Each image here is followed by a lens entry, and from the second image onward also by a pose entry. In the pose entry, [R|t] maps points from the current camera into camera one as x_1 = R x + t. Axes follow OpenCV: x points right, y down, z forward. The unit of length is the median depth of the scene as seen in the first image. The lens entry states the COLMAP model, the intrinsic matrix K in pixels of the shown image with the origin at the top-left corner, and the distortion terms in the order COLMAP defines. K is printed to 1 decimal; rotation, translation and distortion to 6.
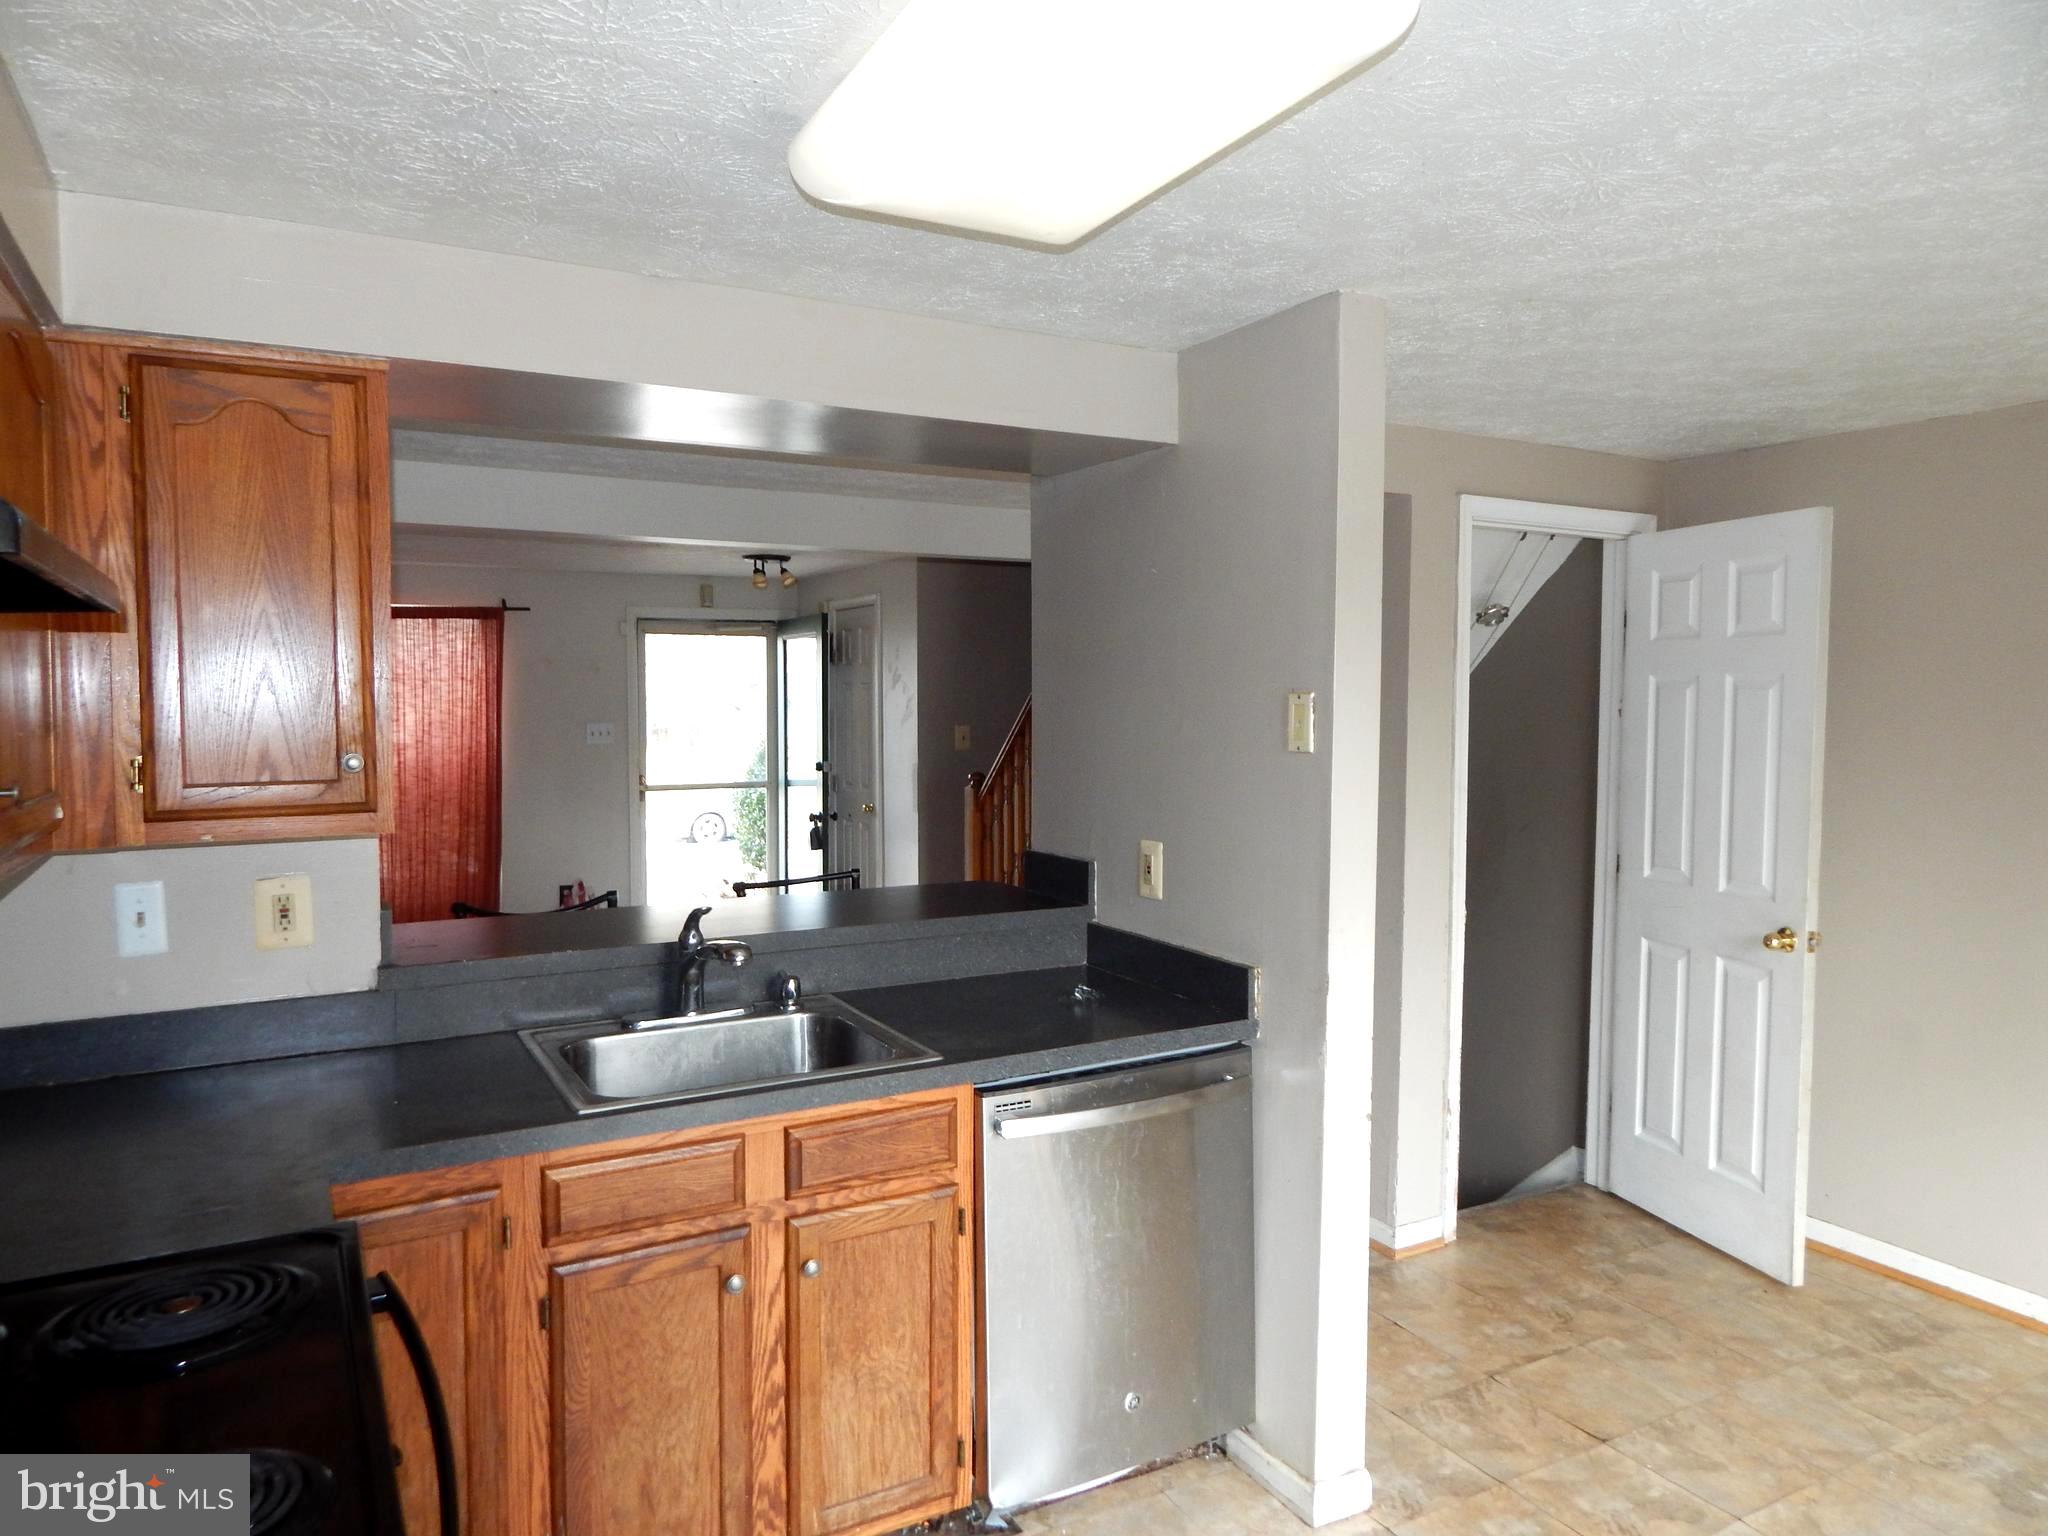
lens RADIAL K [[1362.4, 0, 1015.5], [0, 1362.4, 764.7], [0, 0, 1]] dist [0.013328, -0.013422]
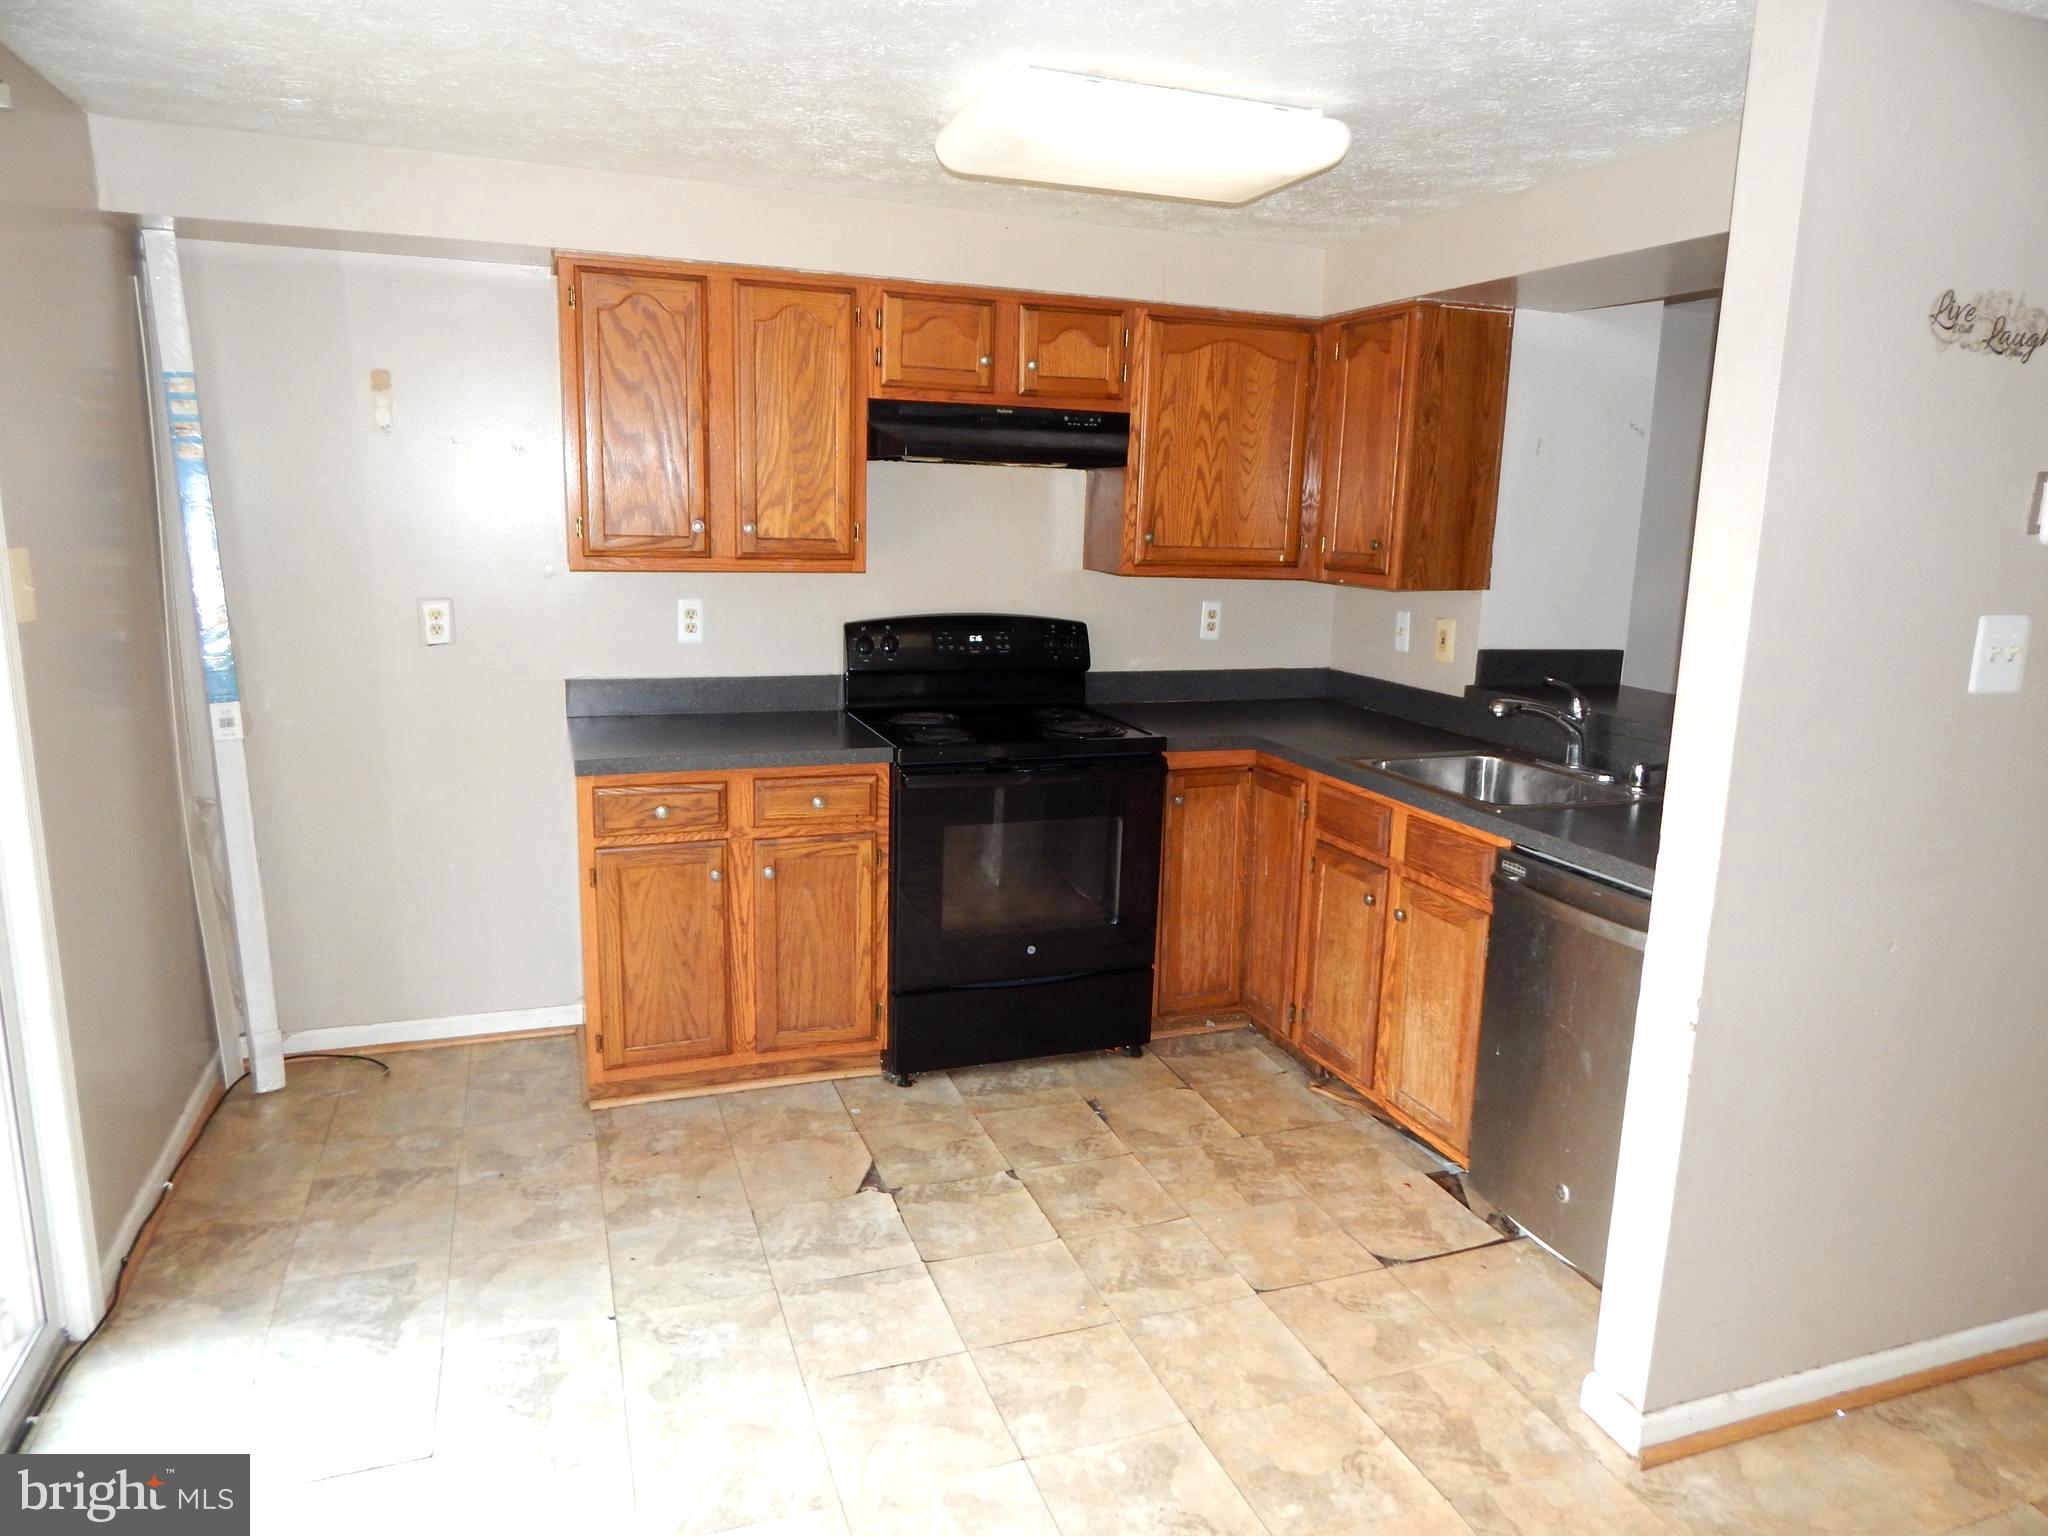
lens RADIAL K [[1362.4, 0, 1015.6], [0, 1362.4, 770.5], [0, 0, 1]] dist [0.013328, -0.013422]
pose [[-0.128936, 0.202333, -0.970792, 1.267681], [-0.099268, 0.971413, 0.215647, -0.048721], [0.986672, 0.124173, -0.105165, 0.734039]]
